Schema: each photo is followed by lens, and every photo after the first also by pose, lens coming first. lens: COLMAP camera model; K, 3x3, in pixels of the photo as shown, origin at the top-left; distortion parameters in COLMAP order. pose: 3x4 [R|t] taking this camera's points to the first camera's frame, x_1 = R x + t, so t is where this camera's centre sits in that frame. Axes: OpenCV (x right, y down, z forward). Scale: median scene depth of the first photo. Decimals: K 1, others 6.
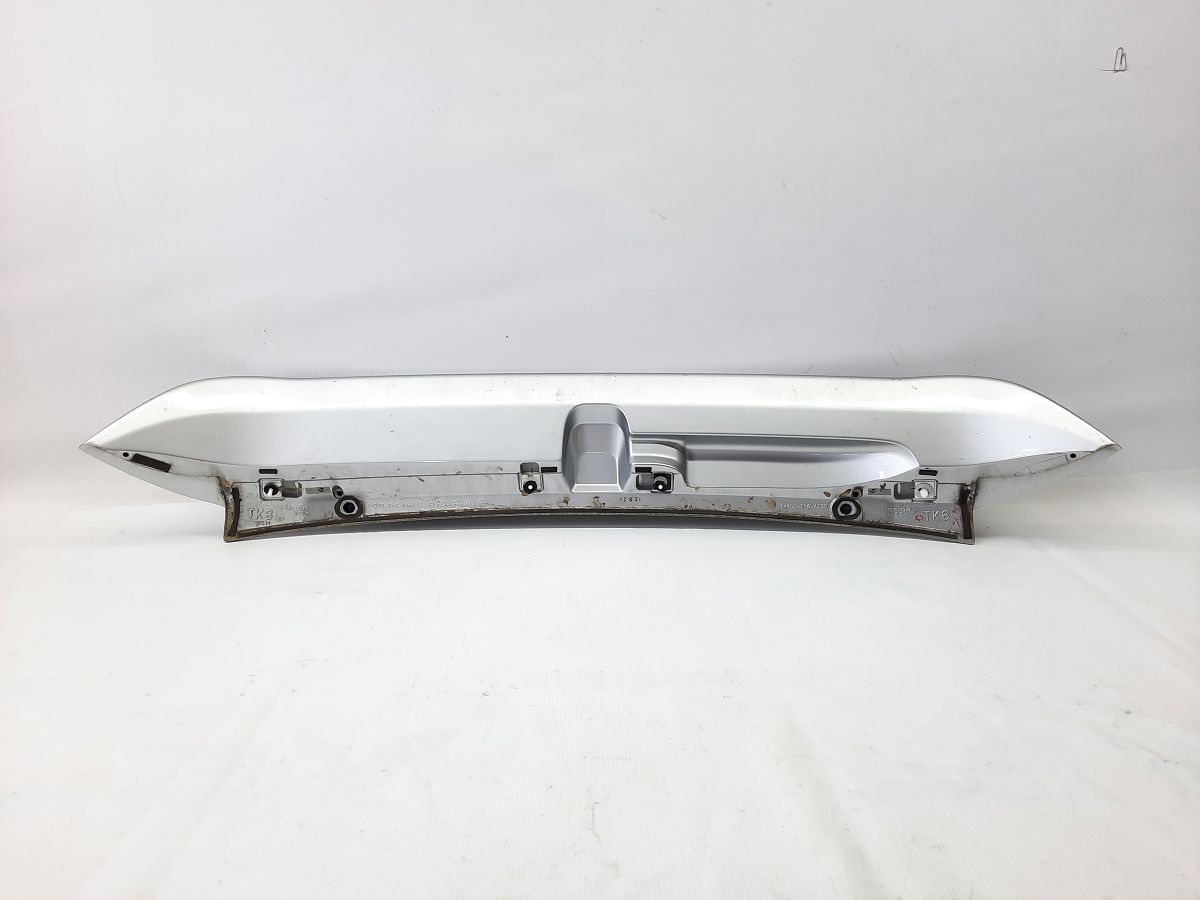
lens RADIAL K [[878.0, 0, 598.7], [0, 878.0, 448.3], [0, 0, 1]] dist [0.001380, -0.003681]
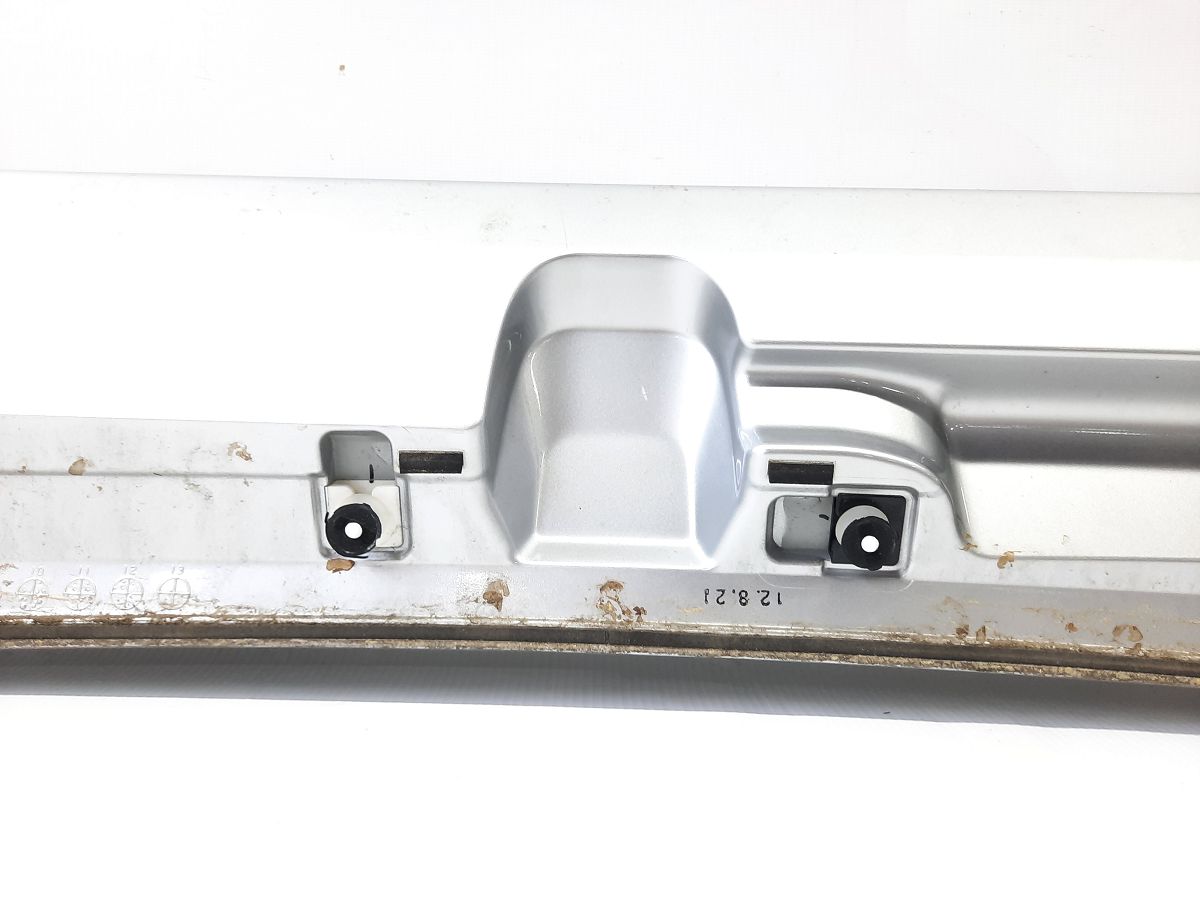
lens RADIAL K [[878.0, 0, 604.7], [0, 878.0, 449.1], [0, 0, 1]] dist [0.001380, -0.003681]
pose [[0.999467, 0.031565, -0.008277, -0.003831], [-0.032629, 0.970053, -0.240691, 0.079574], [0.000431, 0.240833, 0.970567, 0.740637]]
